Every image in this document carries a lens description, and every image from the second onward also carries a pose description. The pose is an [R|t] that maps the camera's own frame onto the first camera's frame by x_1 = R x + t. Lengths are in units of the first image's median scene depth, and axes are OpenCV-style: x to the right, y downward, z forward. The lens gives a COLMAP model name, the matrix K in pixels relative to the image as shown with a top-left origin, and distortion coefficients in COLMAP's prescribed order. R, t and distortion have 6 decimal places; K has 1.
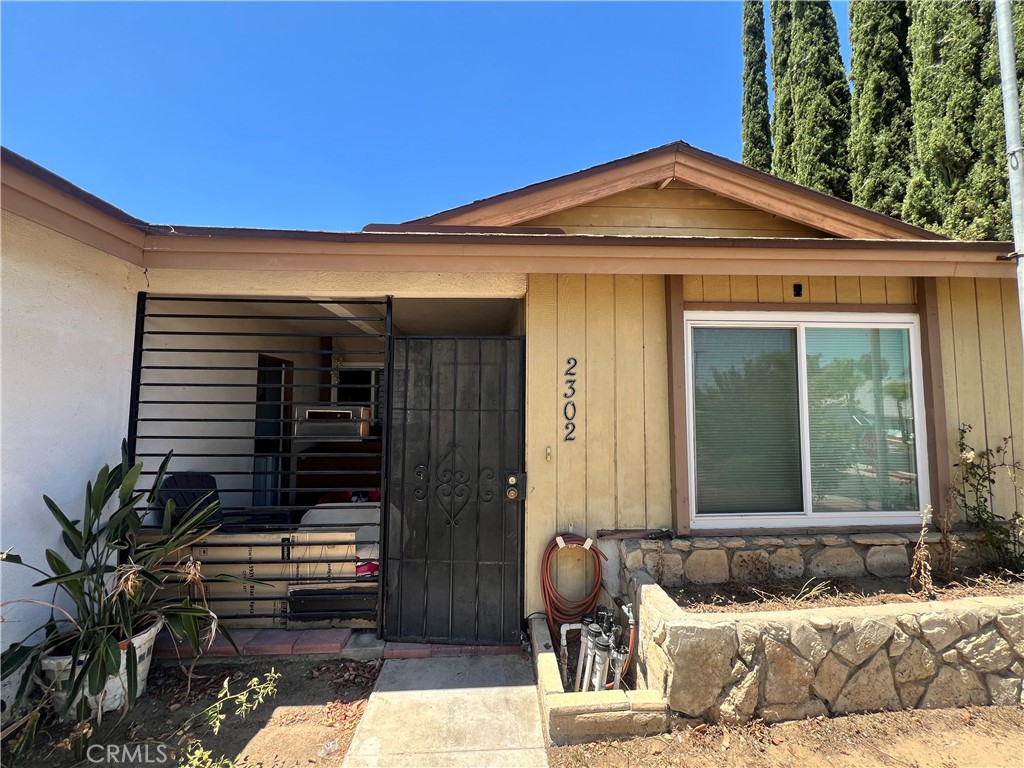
lens RADIAL K [[411.5, 0, 513.3], [0, 411.5, 381.9], [0, 0, 1]] dist [-0.005365, 0.001316]
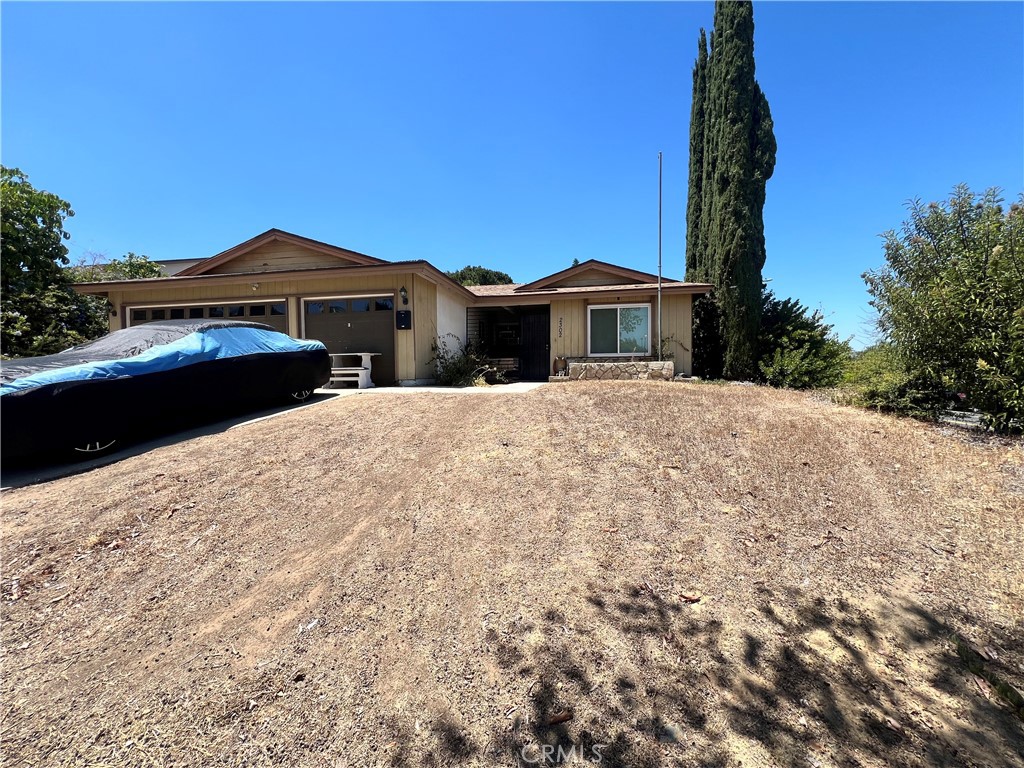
lens RADIAL K [[411.5, 0, 511.5], [0, 411.5, 381.8], [0, 0, 1]] dist [-0.005365, 0.001316]
pose [[0.971715, -0.002675, -0.236142, 0.651447], [0.023911, 0.995912, 0.087109, 0.220090], [0.234943, -0.090291, 0.967806, -3.335208]]
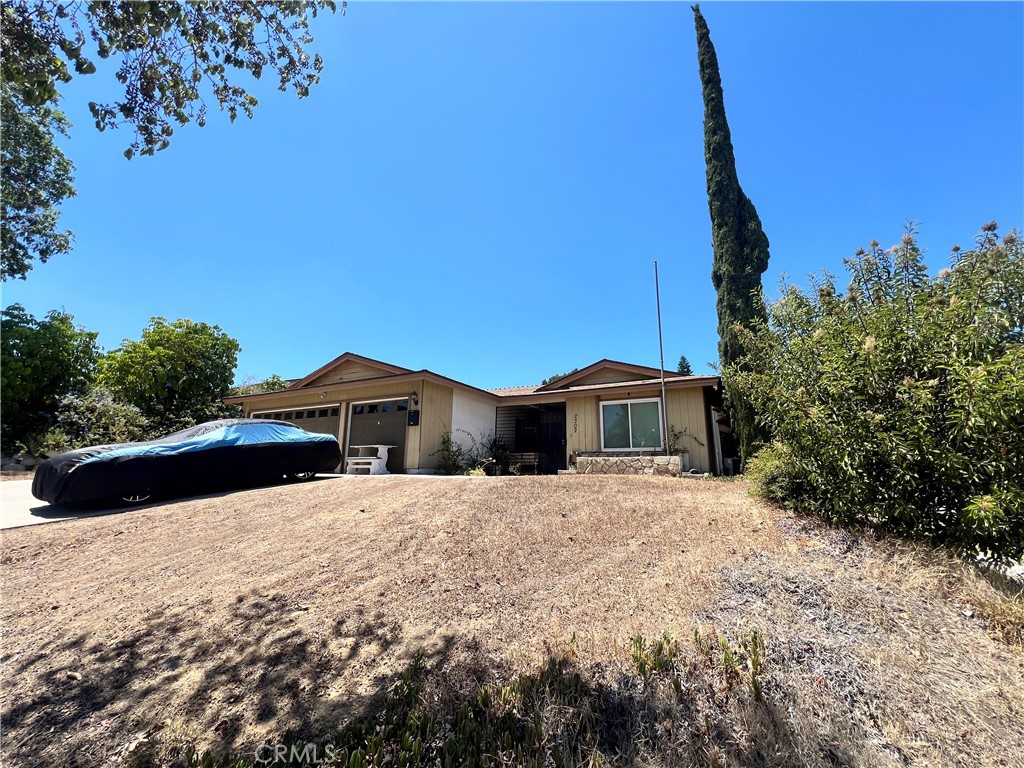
lens RADIAL K [[411.5, 0, 508.9], [0, 411.5, 381.2], [0, 0, 1]] dist [-0.005365, 0.001316]
pose [[0.854707, -0.102905, -0.508808, 1.848874], [0.021118, 0.986236, -0.163989, 0.310100], [0.518680, 0.129418, 0.845116, -3.240908]]
